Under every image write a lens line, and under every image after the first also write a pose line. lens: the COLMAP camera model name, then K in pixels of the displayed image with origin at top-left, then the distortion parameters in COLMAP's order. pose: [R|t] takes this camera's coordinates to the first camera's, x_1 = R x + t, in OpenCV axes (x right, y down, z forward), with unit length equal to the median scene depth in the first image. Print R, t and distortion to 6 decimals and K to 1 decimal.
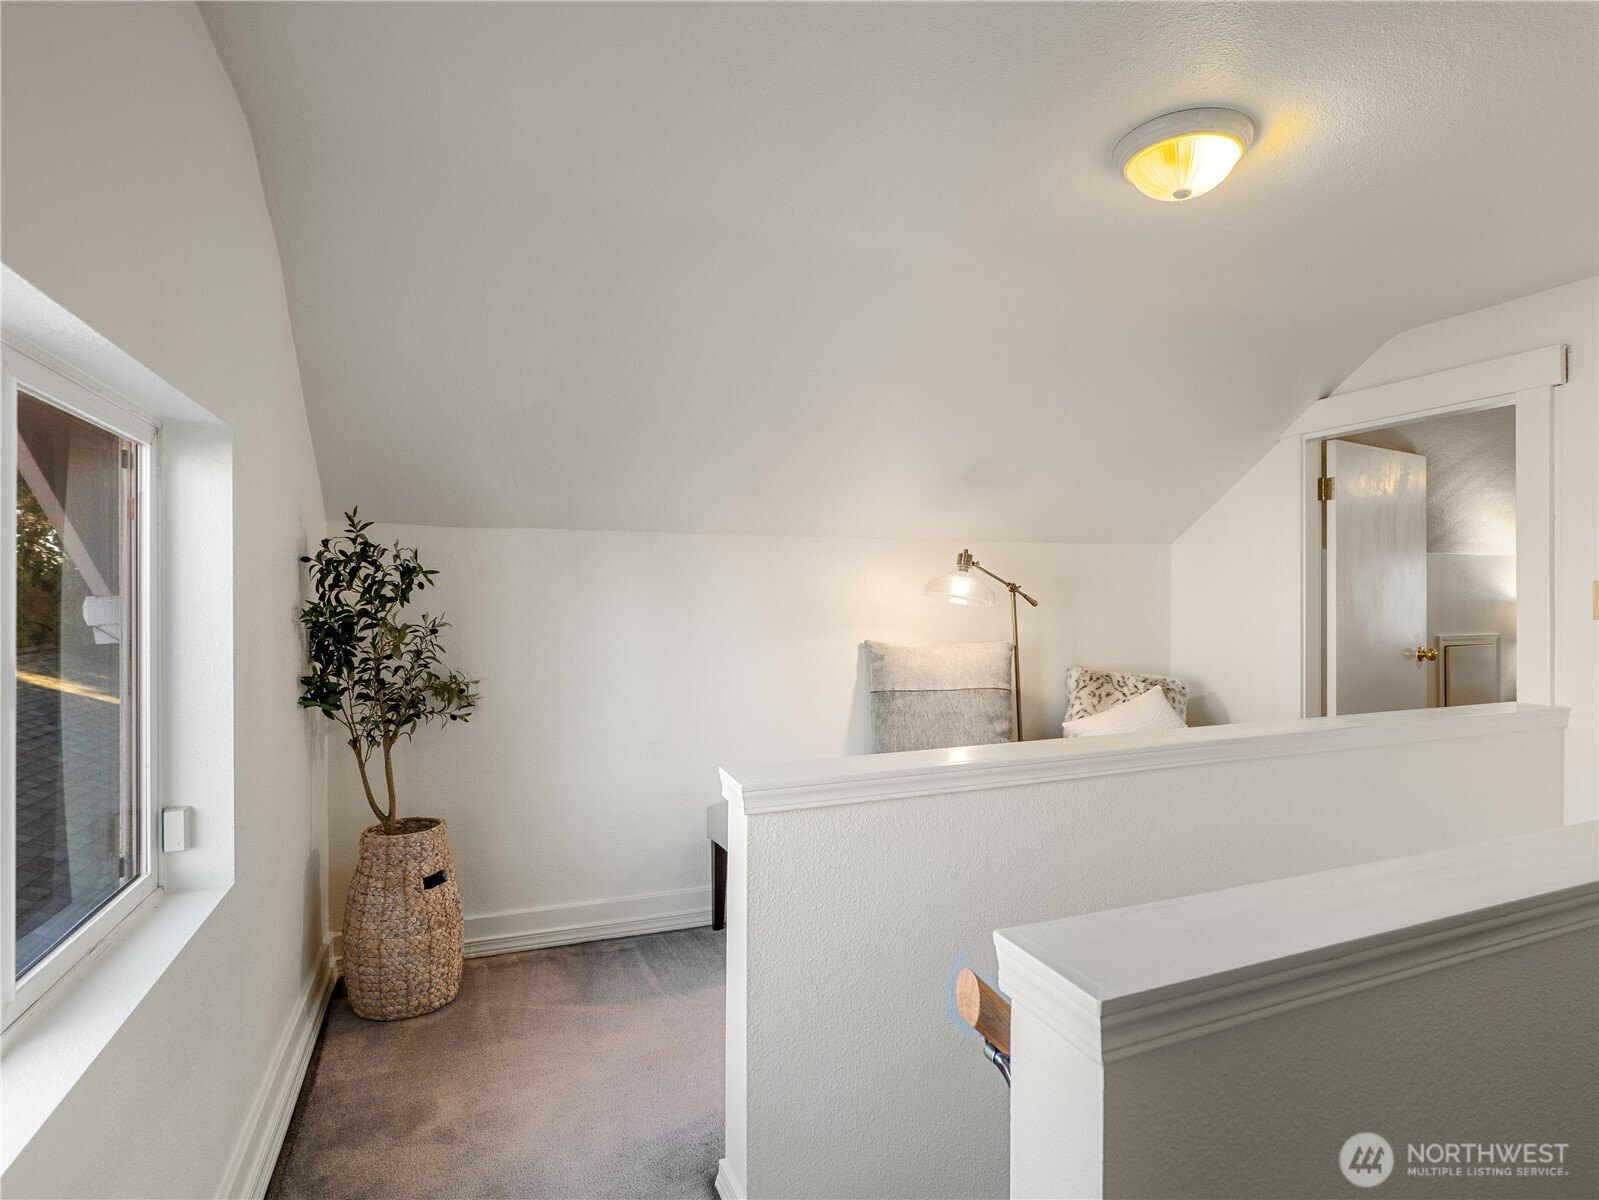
lens RADIAL K [[847.9, 0, 804.8], [0, 847.9, 591.7], [0, 0, 1]] dist [-0.005809, -0.001019]
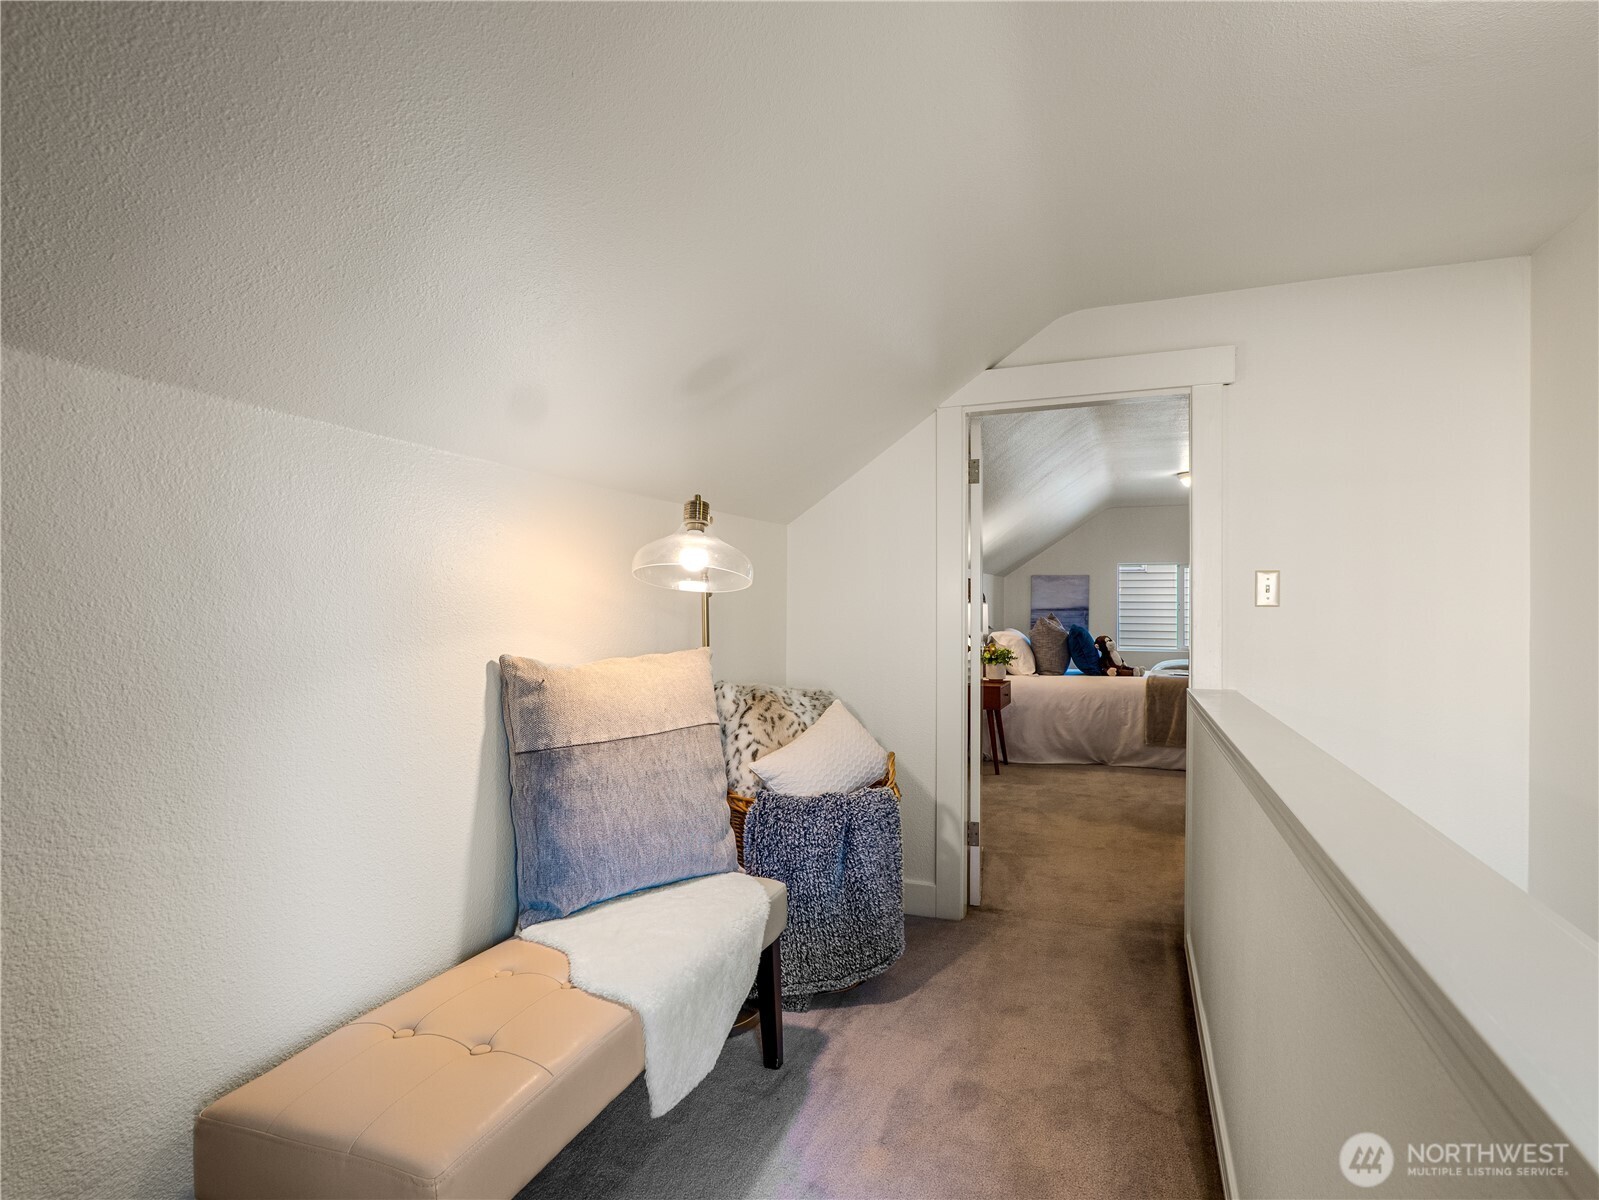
lens RADIAL K [[847.9, 0, 794.9], [0, 847.9, 613.6], [0, 0, 1]] dist [-0.005809, -0.001019]
pose [[0.679614, -0.002794, 0.733565, -0.192340], [-0.002232, 0.999980, 0.005876, 0.028275], [-0.733567, -0.005631, 0.679594, 0.521717]]
